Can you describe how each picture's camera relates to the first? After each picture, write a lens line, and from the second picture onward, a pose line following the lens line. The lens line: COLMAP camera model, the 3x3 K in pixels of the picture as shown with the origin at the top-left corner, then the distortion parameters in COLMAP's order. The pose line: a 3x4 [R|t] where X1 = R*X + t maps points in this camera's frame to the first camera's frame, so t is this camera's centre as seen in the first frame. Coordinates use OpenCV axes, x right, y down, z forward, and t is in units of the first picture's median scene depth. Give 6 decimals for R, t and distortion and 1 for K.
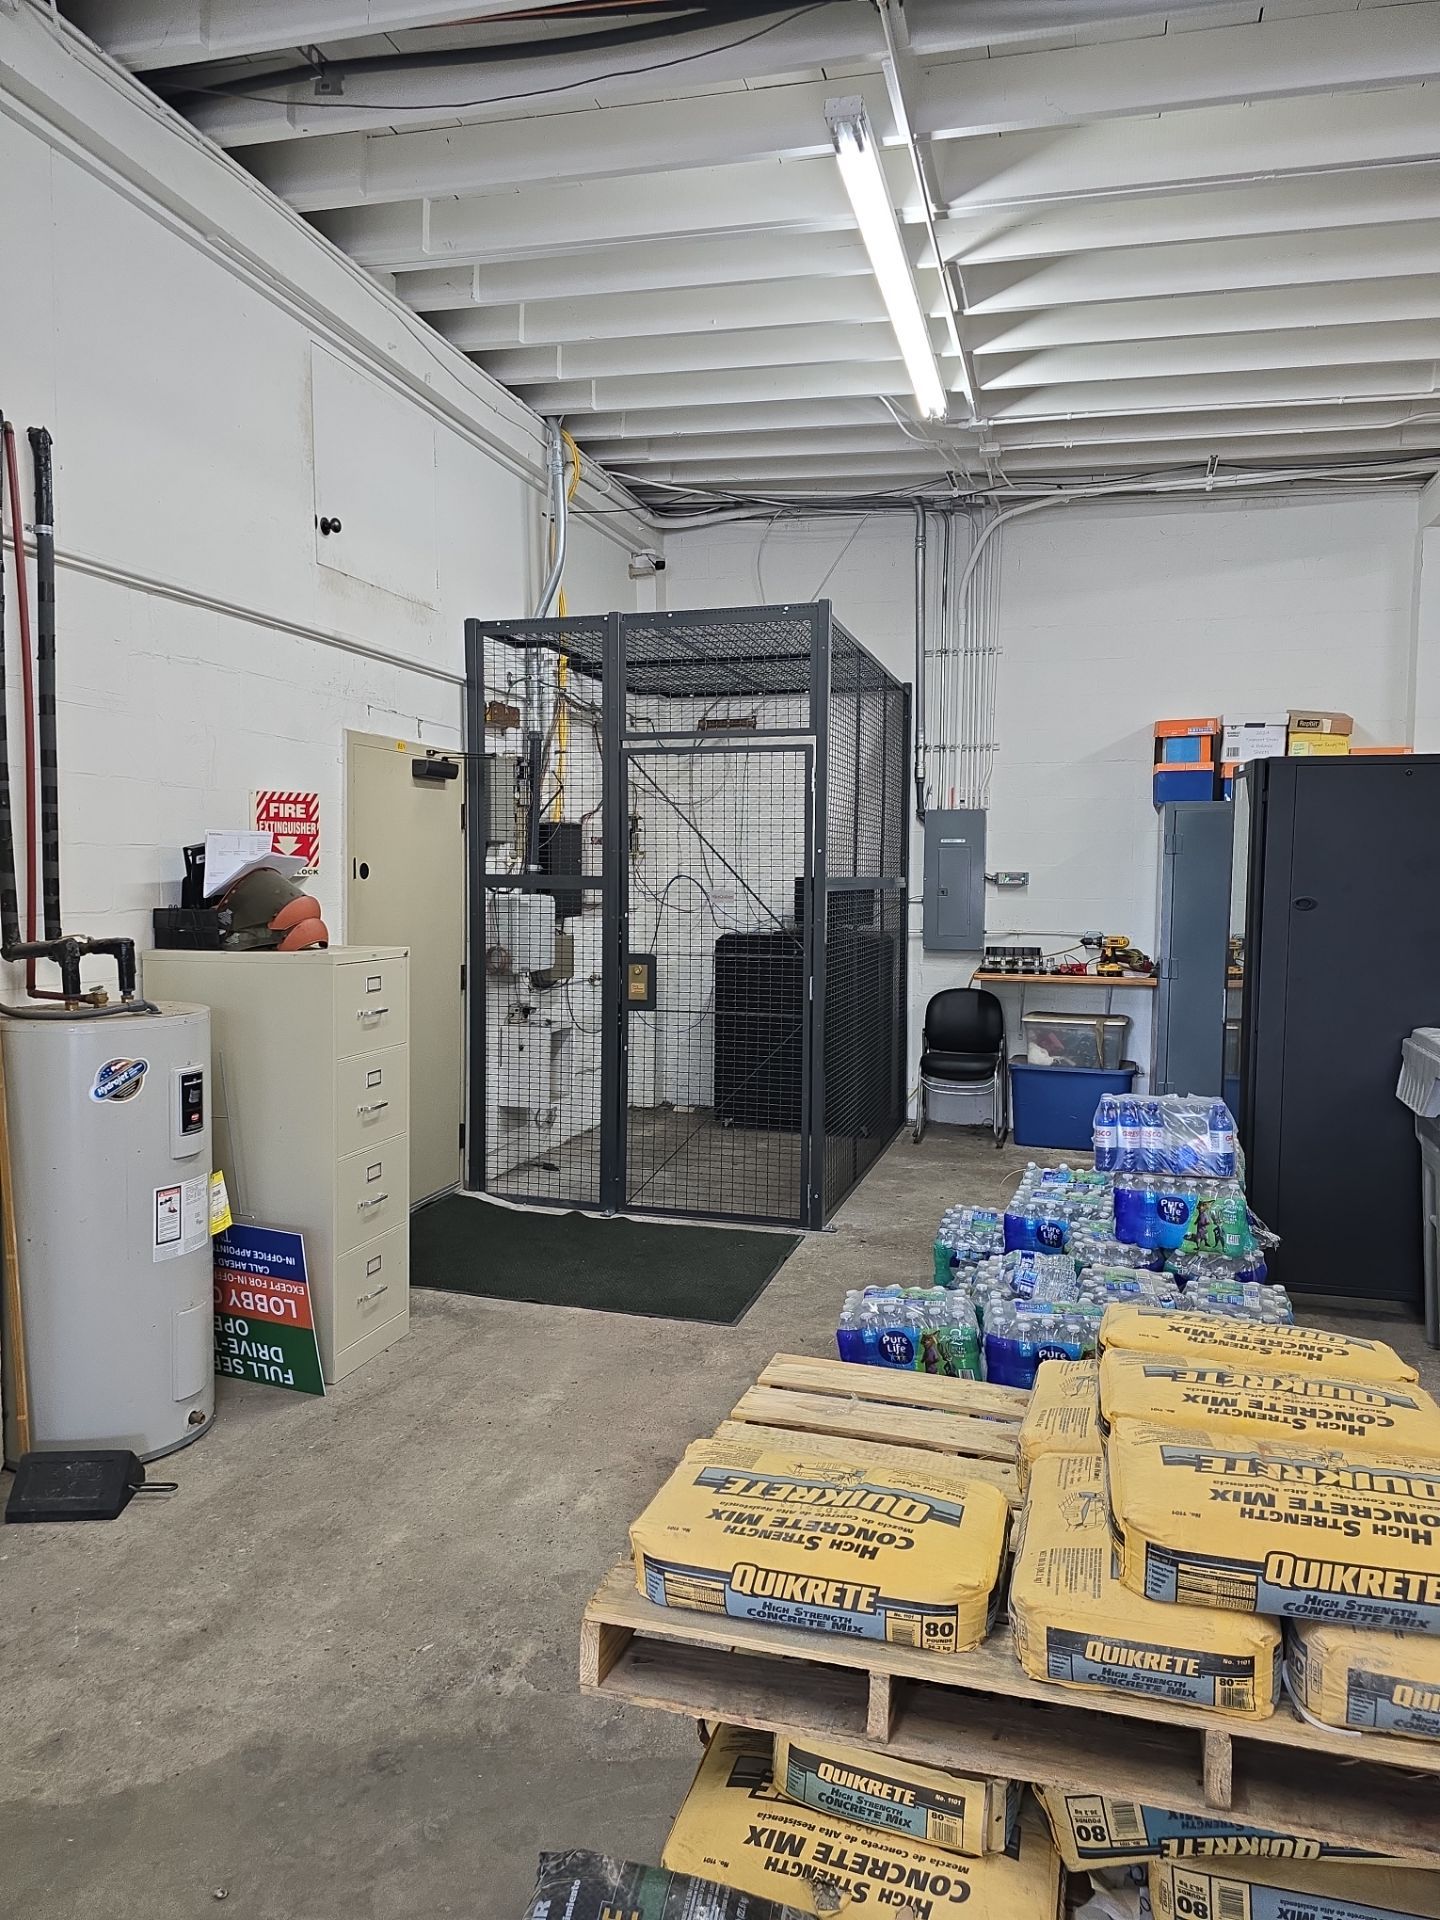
lens RADIAL K [[1279.5, 0, 720.0], [0, 1279.5, 960.0], [0, 0, 1]] dist [0.053343, -0.000204]
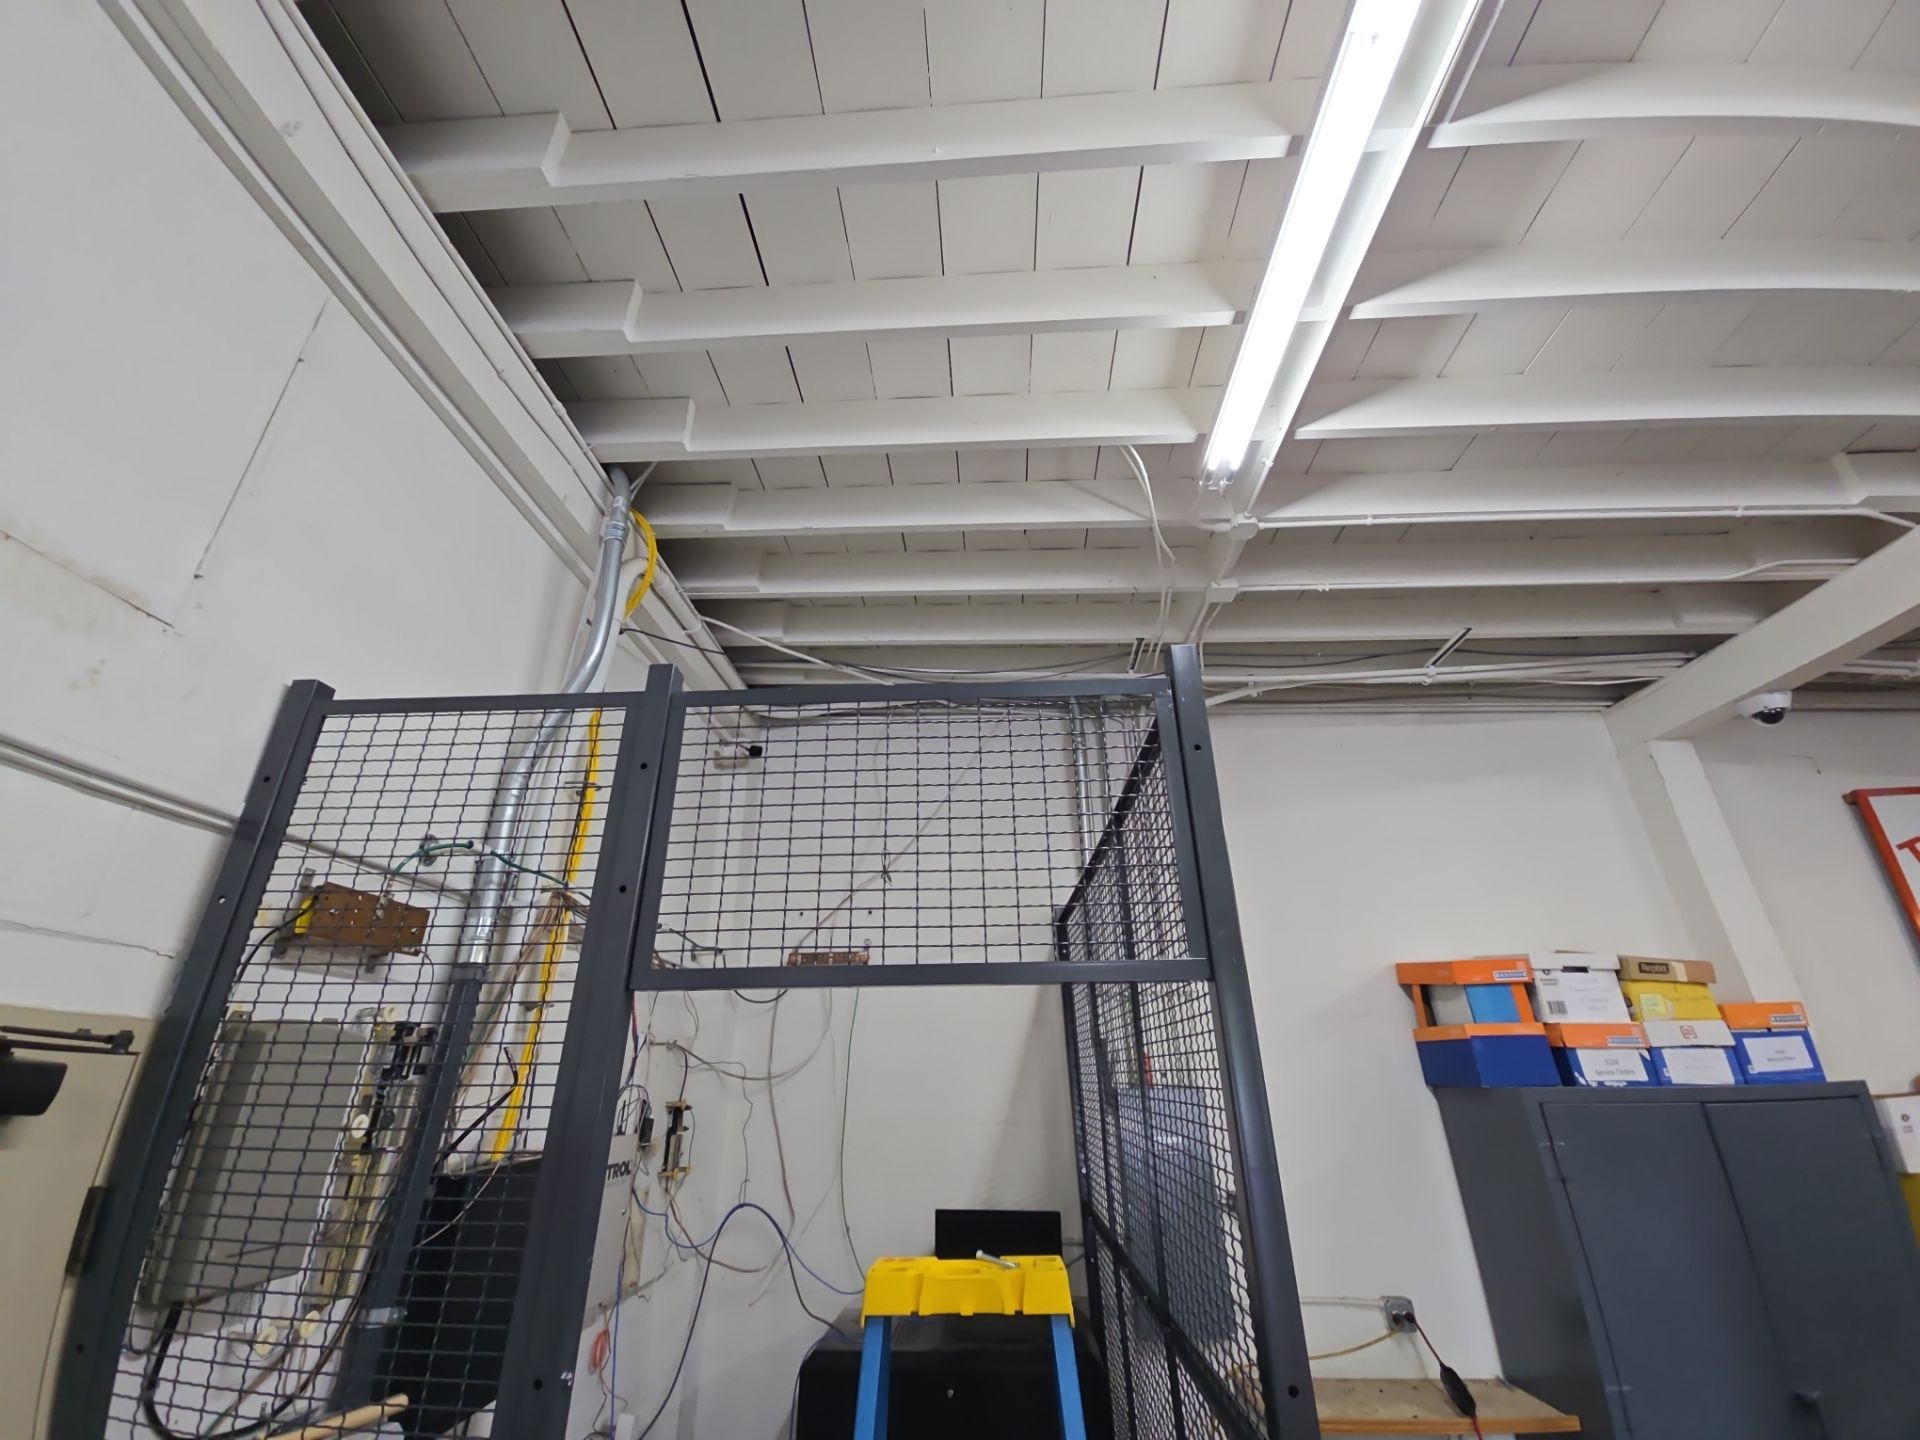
lens RADIAL K [[800.1, 0, 953.9], [0, 800.1, 690.8], [0, 0, 1]] dist [0.003851, 0.000185]
pose [[0.976343, 0.078647, 0.201418, -0.032776], [0.031368, 0.870136, -0.491812, -0.102341], [-0.213941, 0.486495, 0.847084, 0.591032]]
